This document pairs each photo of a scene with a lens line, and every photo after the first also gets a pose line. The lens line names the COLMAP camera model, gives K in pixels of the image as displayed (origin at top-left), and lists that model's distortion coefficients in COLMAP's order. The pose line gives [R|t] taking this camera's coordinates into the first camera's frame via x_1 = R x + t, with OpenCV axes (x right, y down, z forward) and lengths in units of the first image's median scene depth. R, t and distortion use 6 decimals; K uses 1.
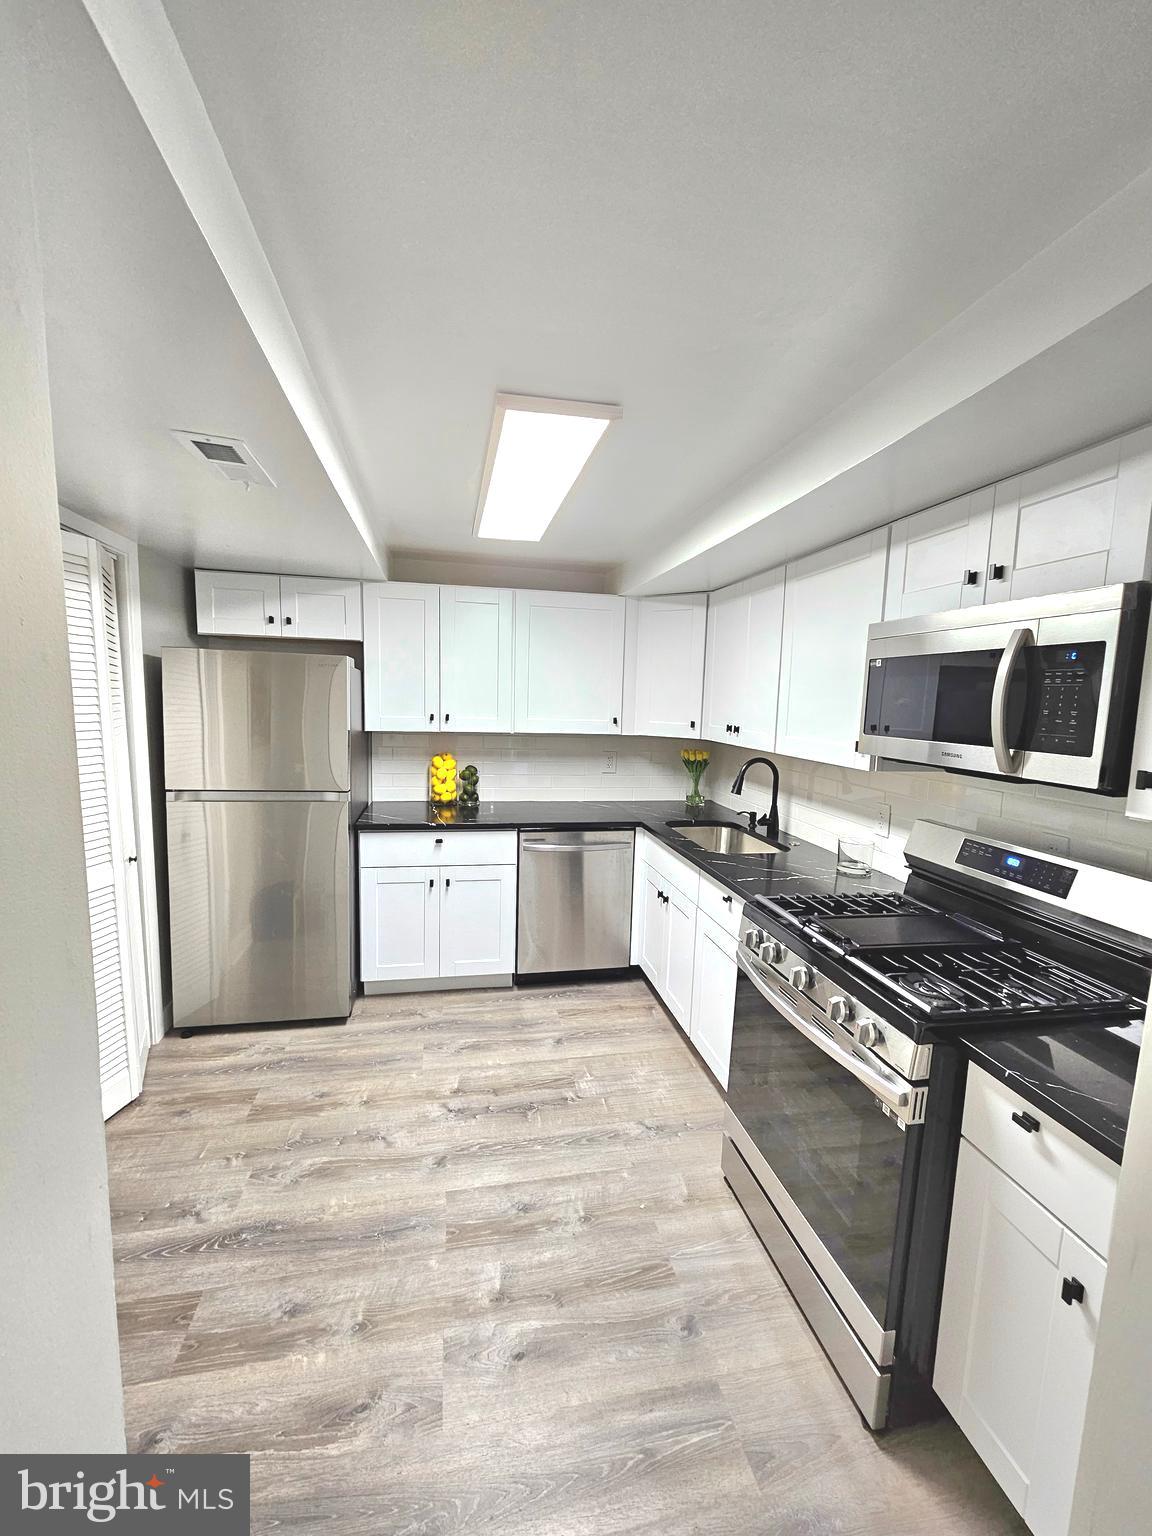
lens RADIAL K [[632.0, 0, 579.8], [0, 632.0, 776.5], [0, 0, 1]] dist [0.001642, -0.000918]
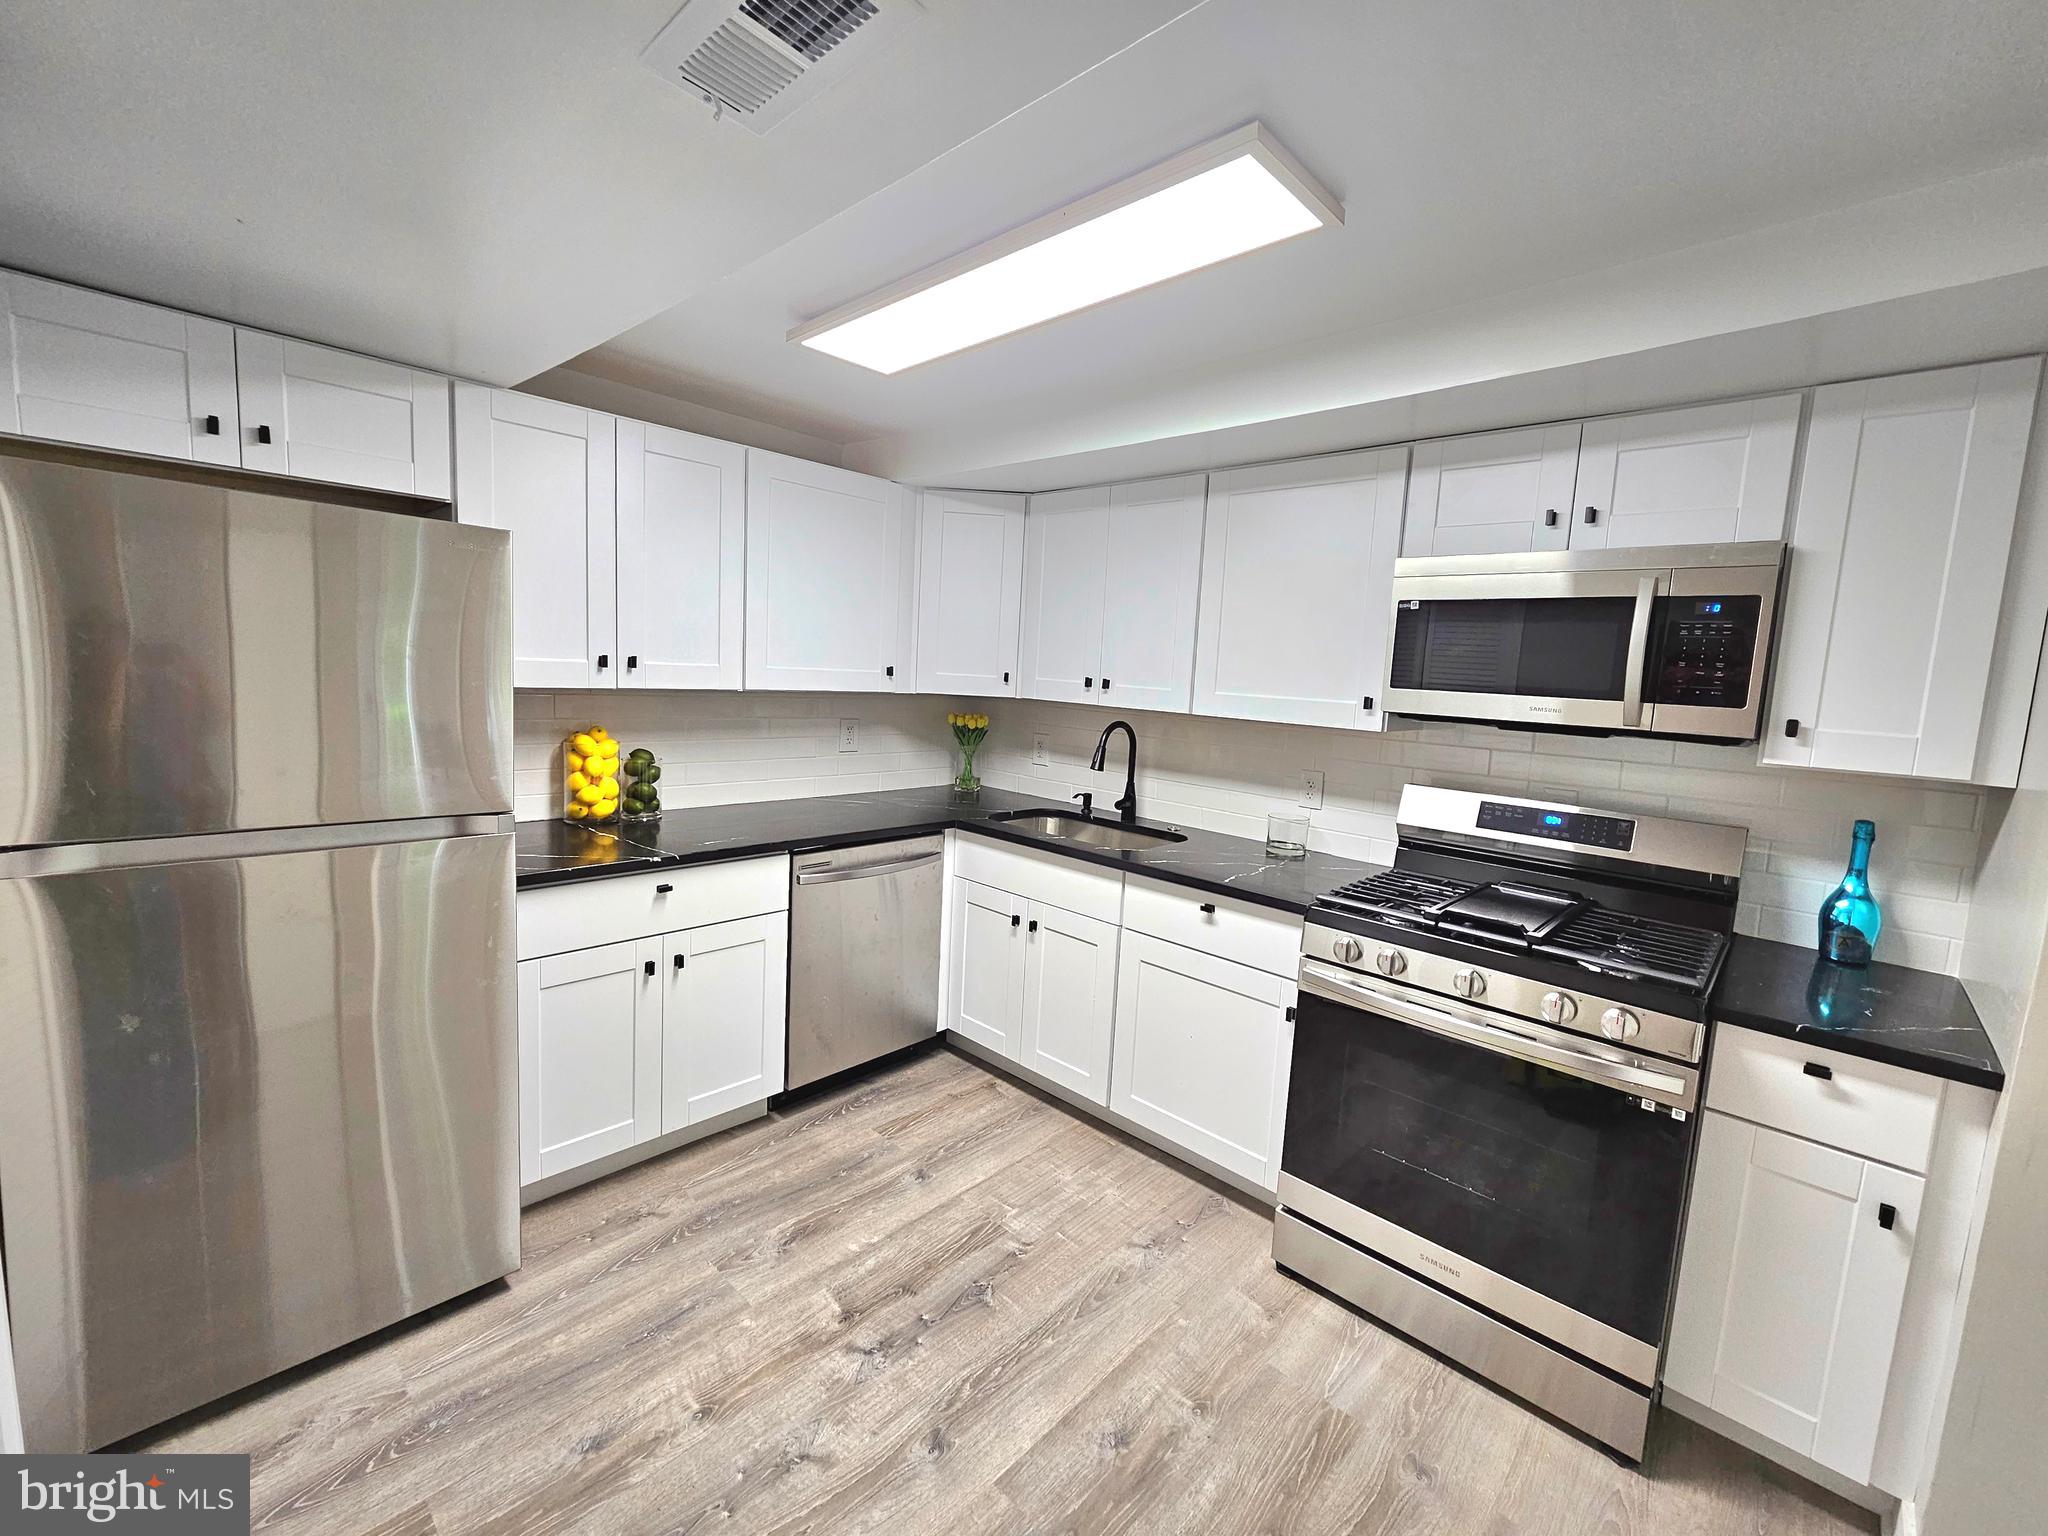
lens RADIAL K [[842.7, 0, 1035.3], [0, 842.7, 759.5], [0, 0, 1]] dist [0.001642, -0.000918]
pose [[0.815365, -0.050521, 0.576739, -0.435372], [0.044433, 0.998708, 0.024666, -0.014861], [-0.577239, 0.005514, 0.816556, 0.255499]]
